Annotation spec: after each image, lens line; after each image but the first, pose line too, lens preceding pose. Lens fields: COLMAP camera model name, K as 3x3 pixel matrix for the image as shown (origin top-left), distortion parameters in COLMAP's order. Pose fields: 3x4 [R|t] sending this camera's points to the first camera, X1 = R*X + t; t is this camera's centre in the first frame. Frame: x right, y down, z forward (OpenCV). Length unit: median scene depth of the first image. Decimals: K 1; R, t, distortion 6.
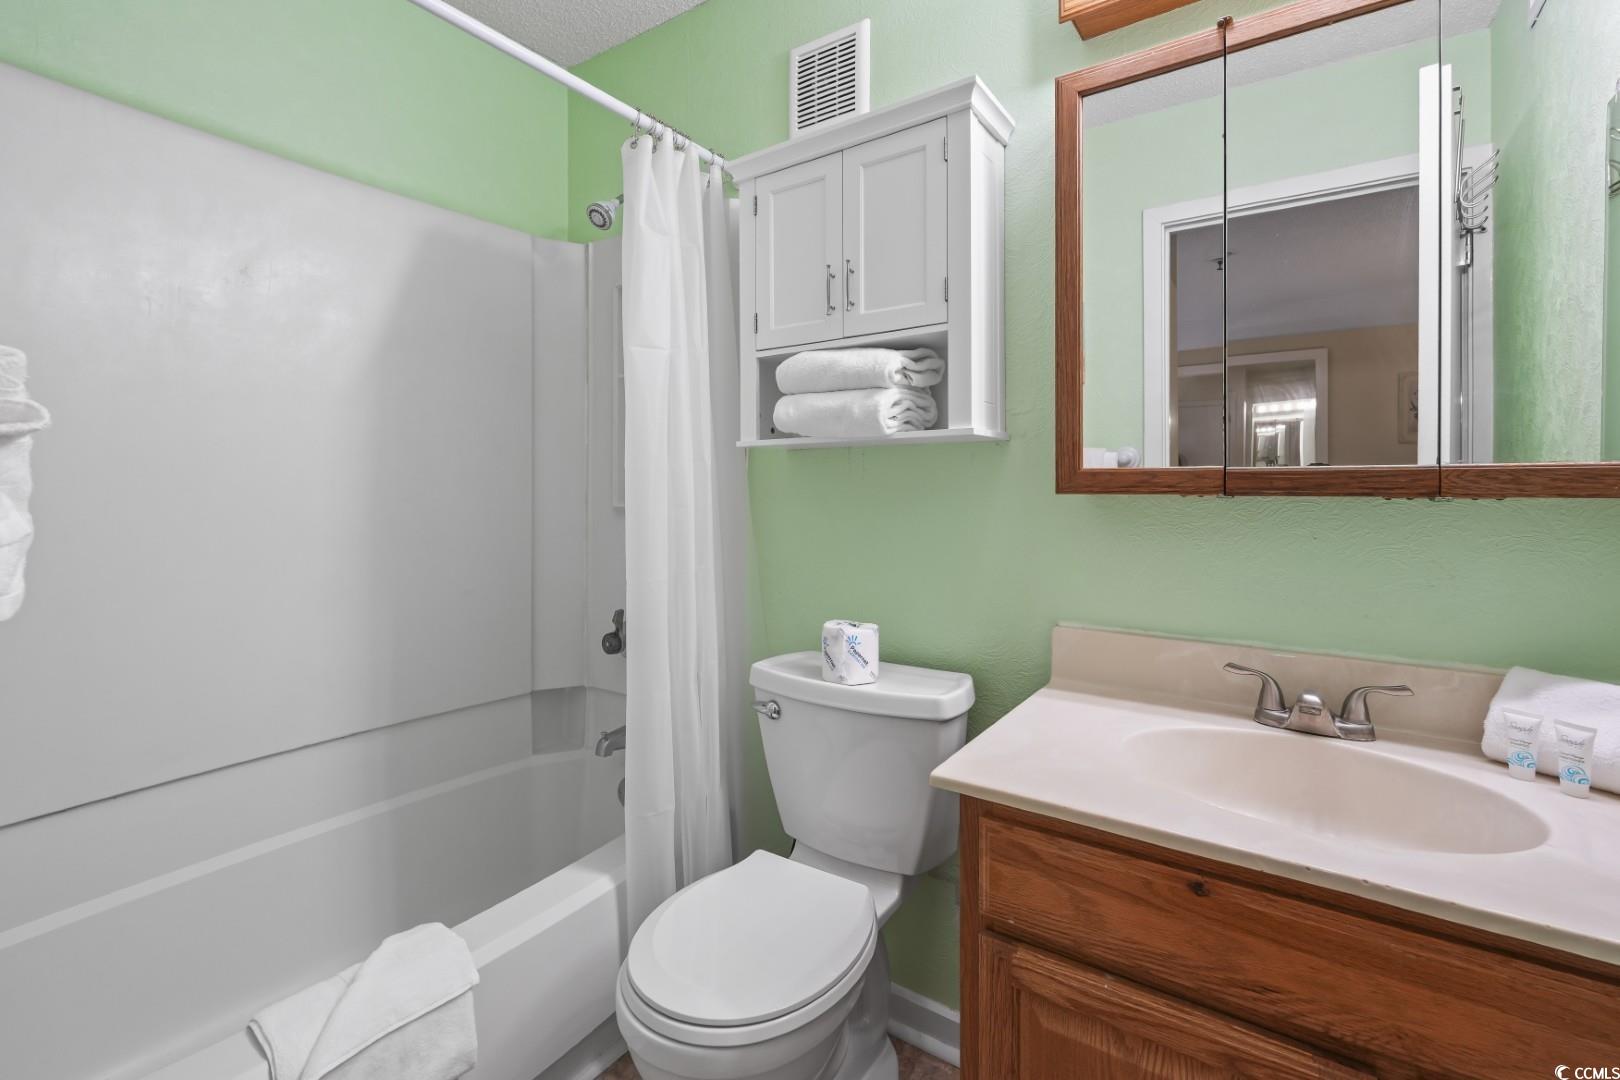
lens RADIAL K [[712.6, 0, 832.1], [0, 712.6, 504.1], [0, 0, 1]] dist [0.002060, -0.000169]
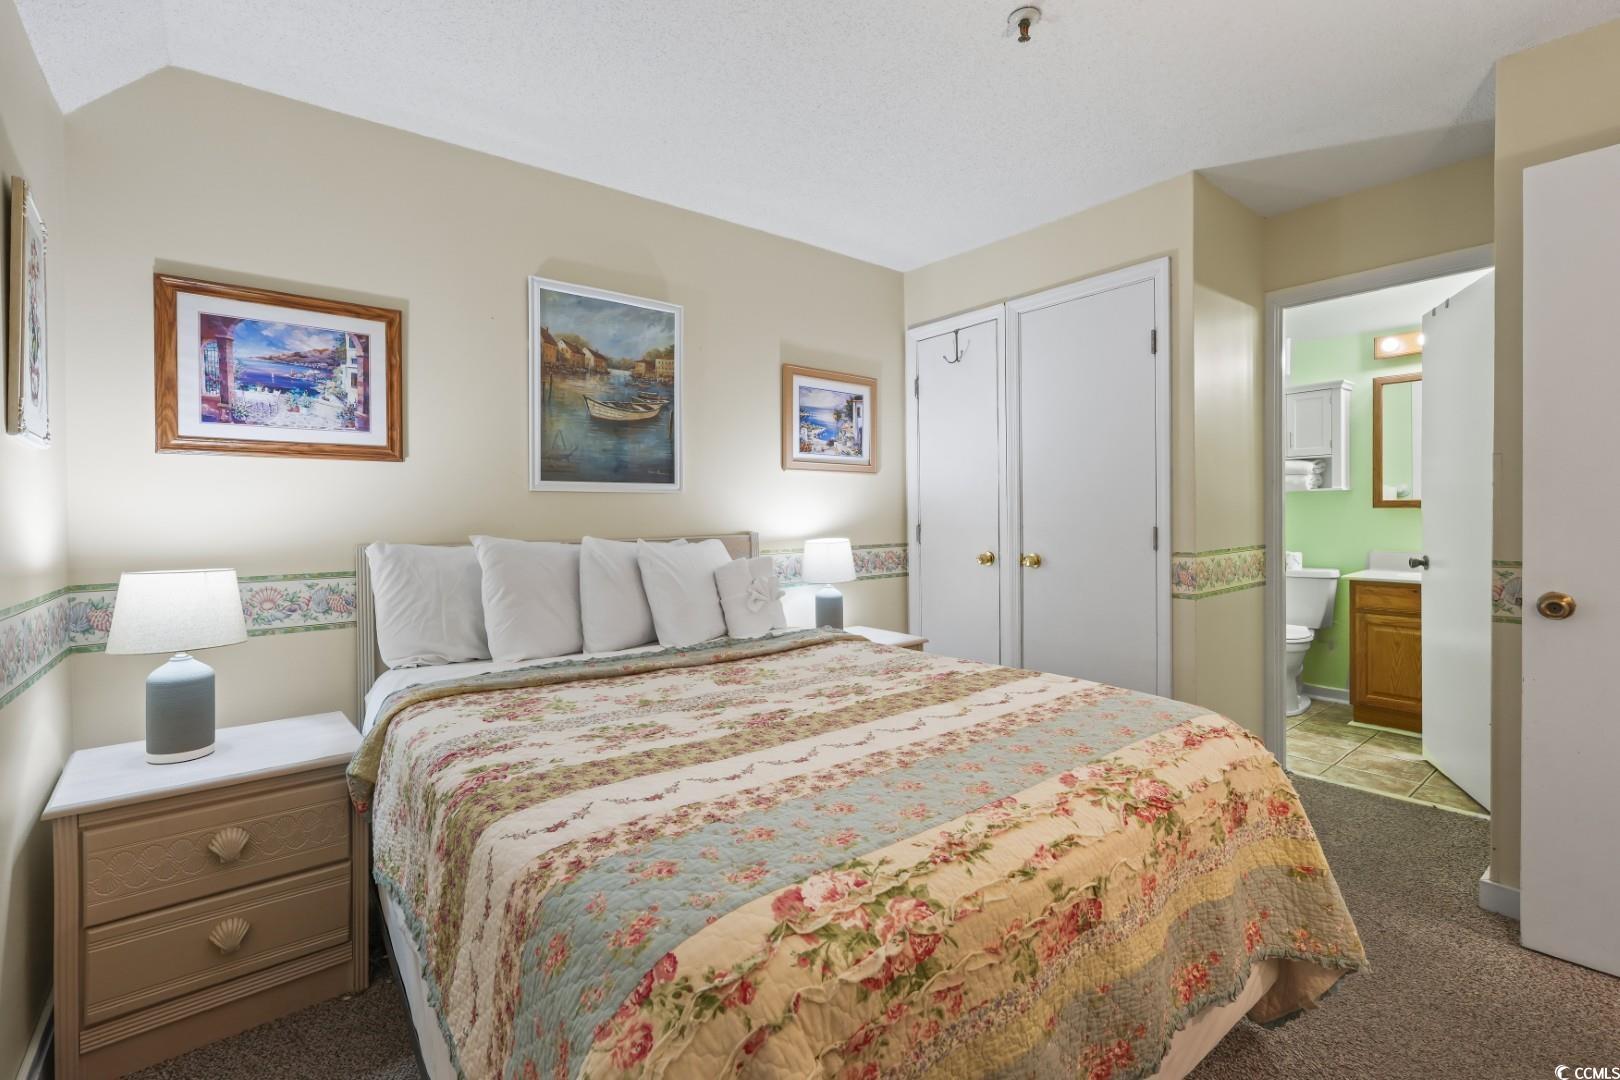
lens RADIAL K [[712.6, 0, 809.2], [0, 712.6, 526.0], [0, 0, 1]] dist [0.002060, -0.000169]
pose [[0.950446, -0.006920, -0.310813, -1.051051], [0.013660, 0.999716, 0.019514, -0.029938], [0.310590, -0.022792, 0.950271, -2.713474]]
